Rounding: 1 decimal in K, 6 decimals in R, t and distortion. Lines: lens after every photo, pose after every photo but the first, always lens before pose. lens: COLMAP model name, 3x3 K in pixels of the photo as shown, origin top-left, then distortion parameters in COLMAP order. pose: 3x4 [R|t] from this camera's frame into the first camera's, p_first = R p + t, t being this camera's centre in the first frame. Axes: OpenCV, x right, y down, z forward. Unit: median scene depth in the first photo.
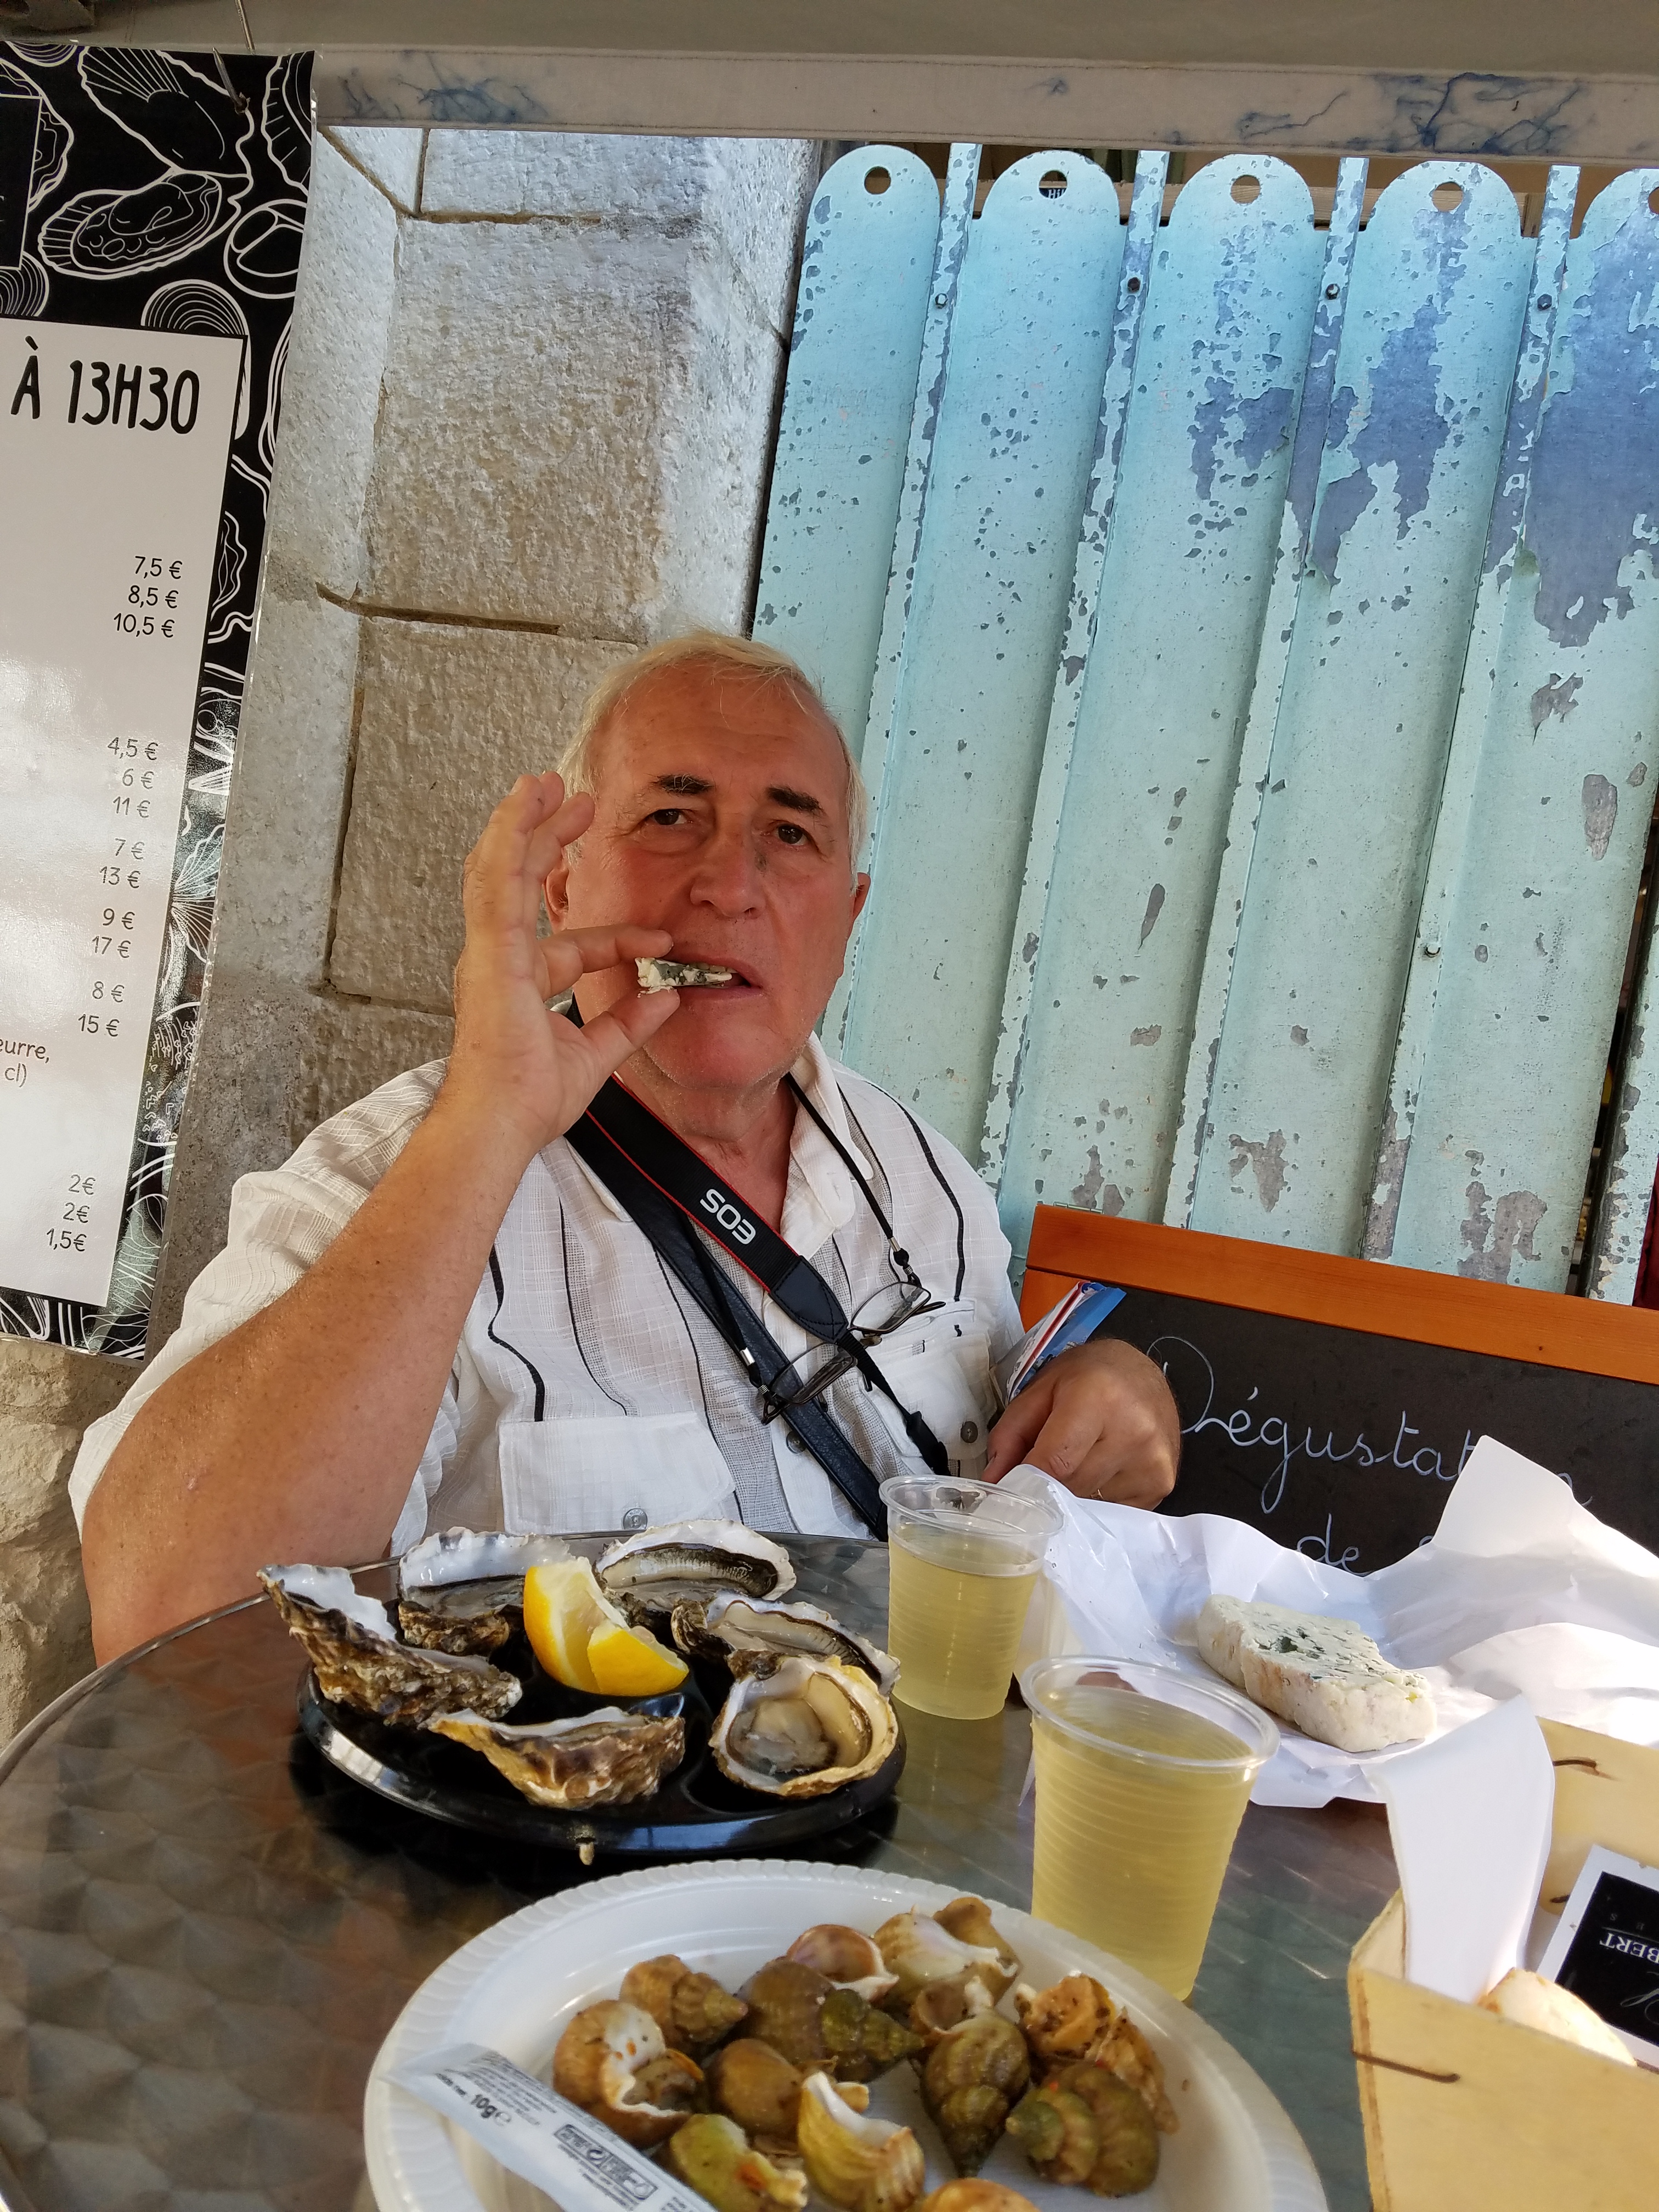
lens RADIAL K [[1730.0, 0, 829.5], [0, 1730.0, 1106.0], [0, 0, 1]] dist [0.127606, -0.208114]
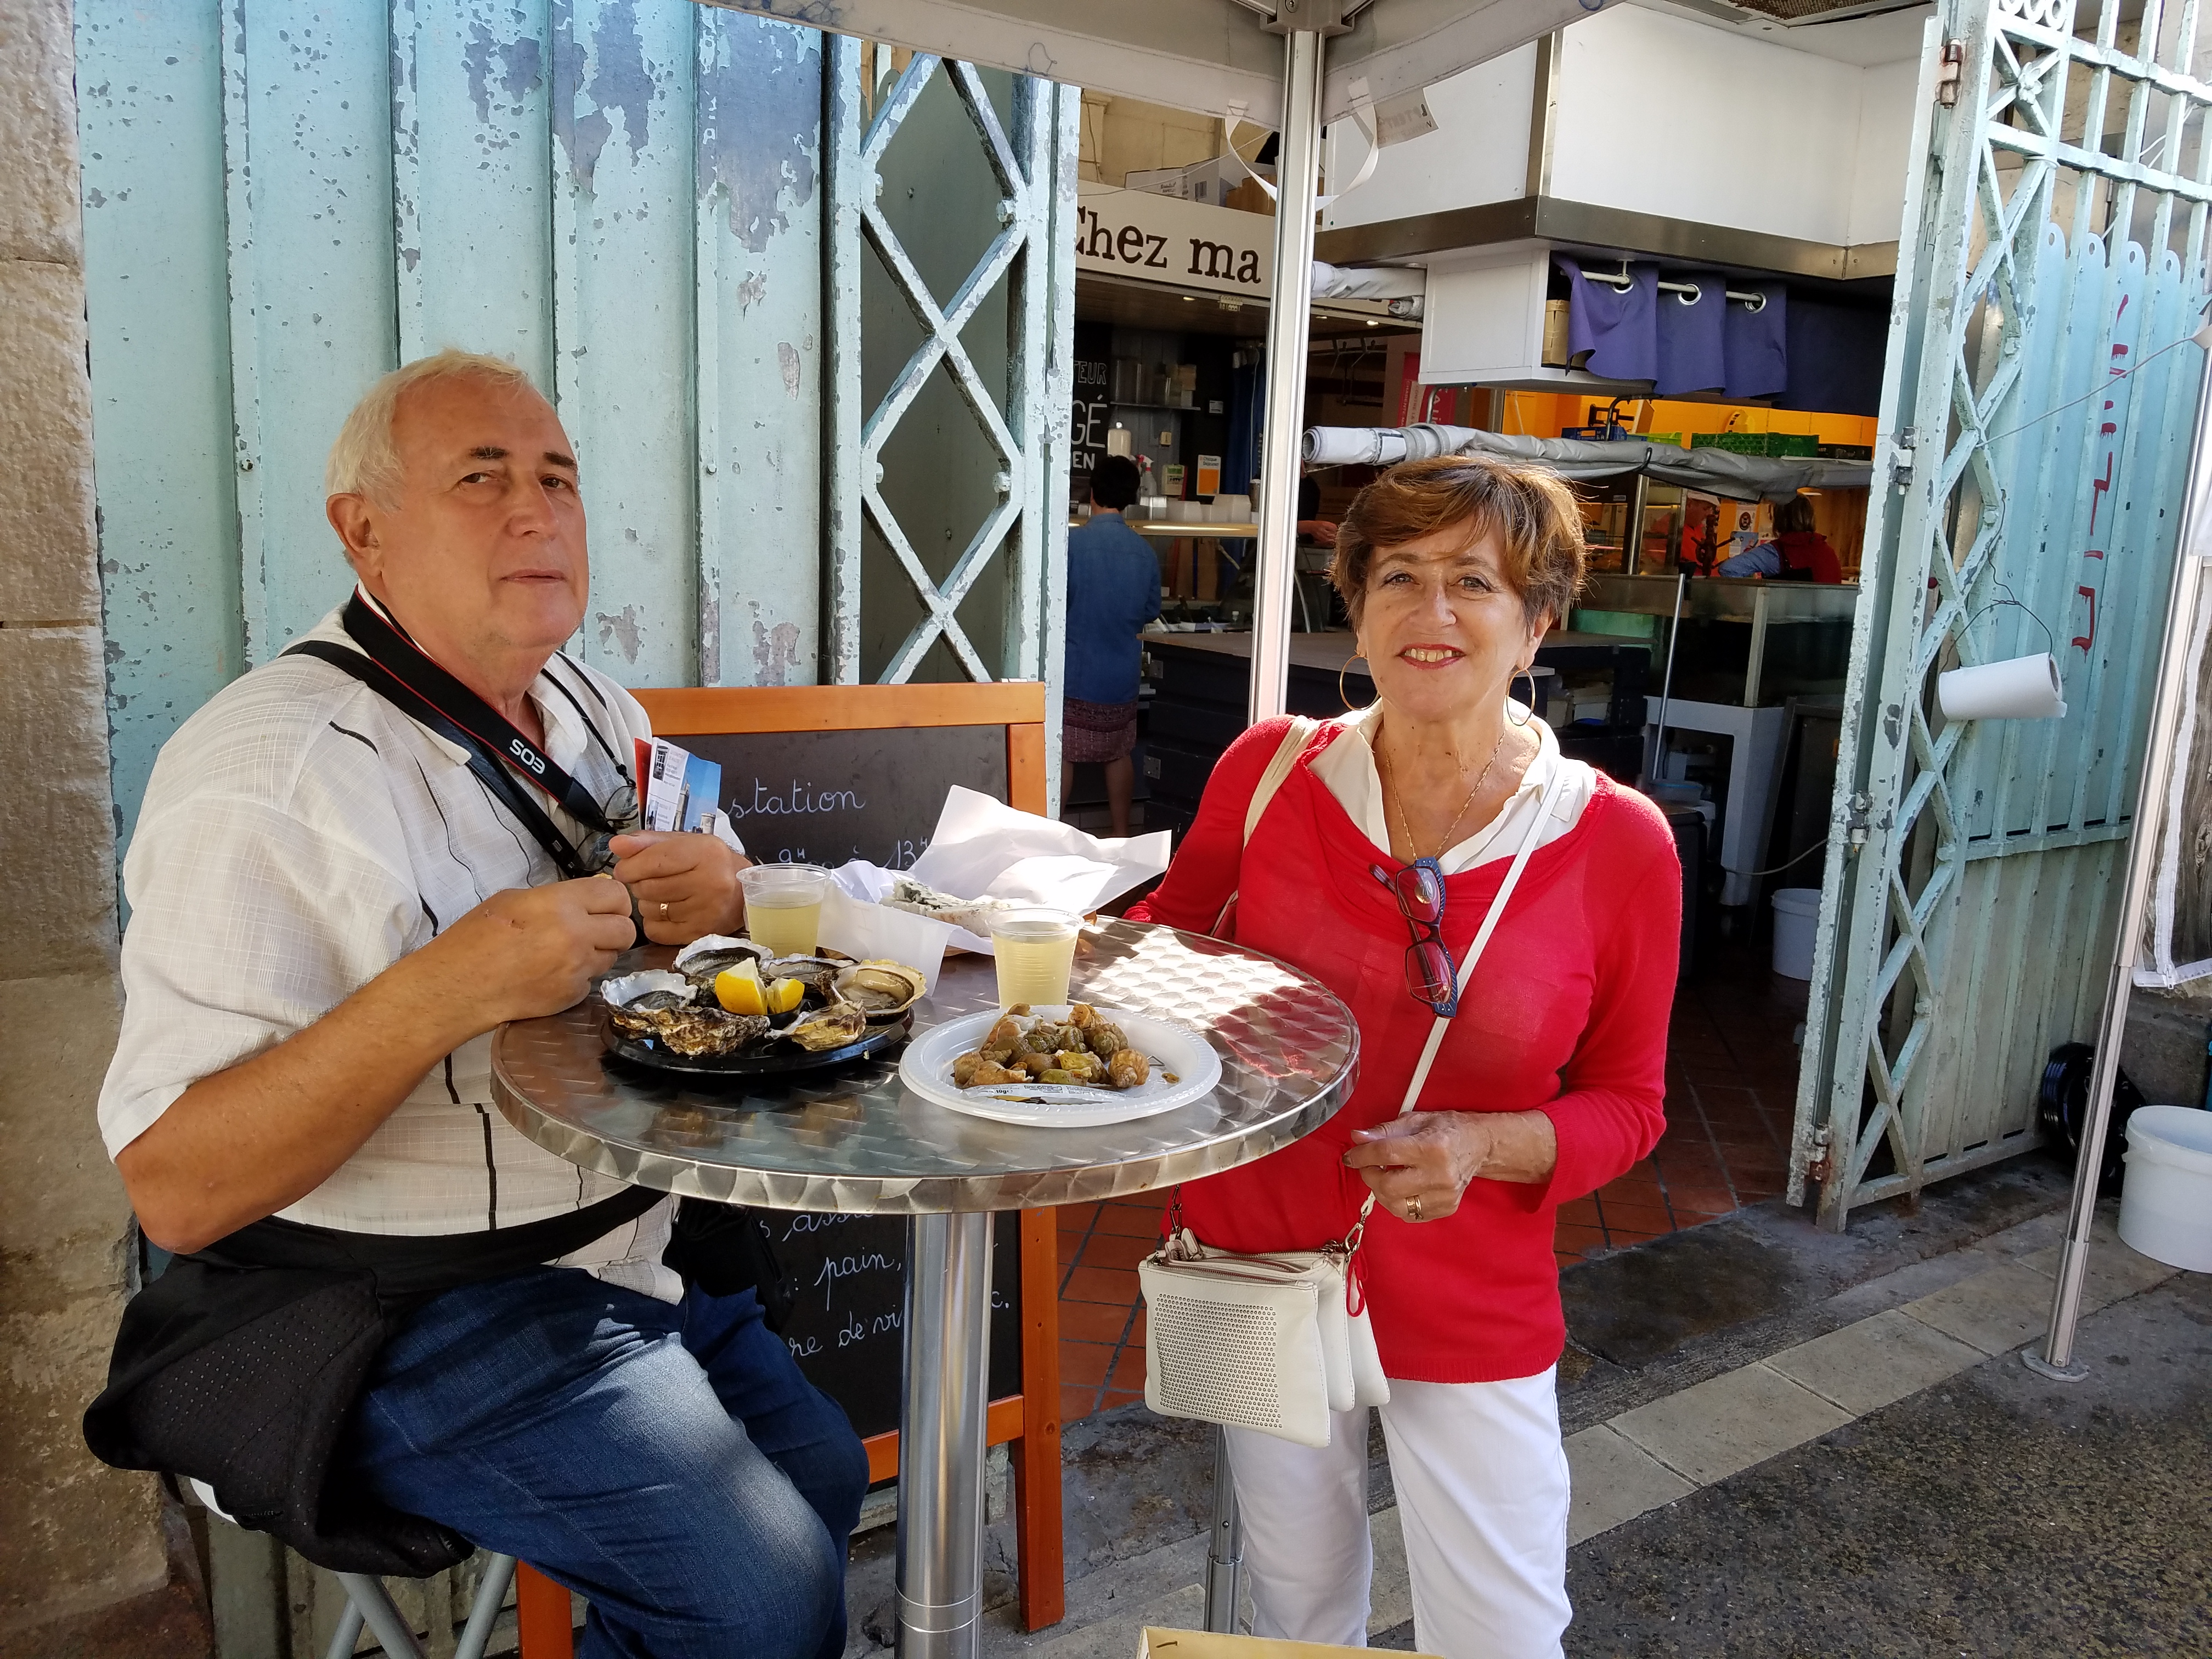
lens RADIAL K [[1665.0, 0, 1106.0], [0, 1665.0, 829.5], [0, 0, 1]] dist [-0.000711, -0.031090]
pose [[0.693168, -0.247266, 0.677036, -0.435104], [0.083640, 0.960564, 0.265182, -0.137467], [-0.715907, -0.127188, 0.686513, -0.231193]]
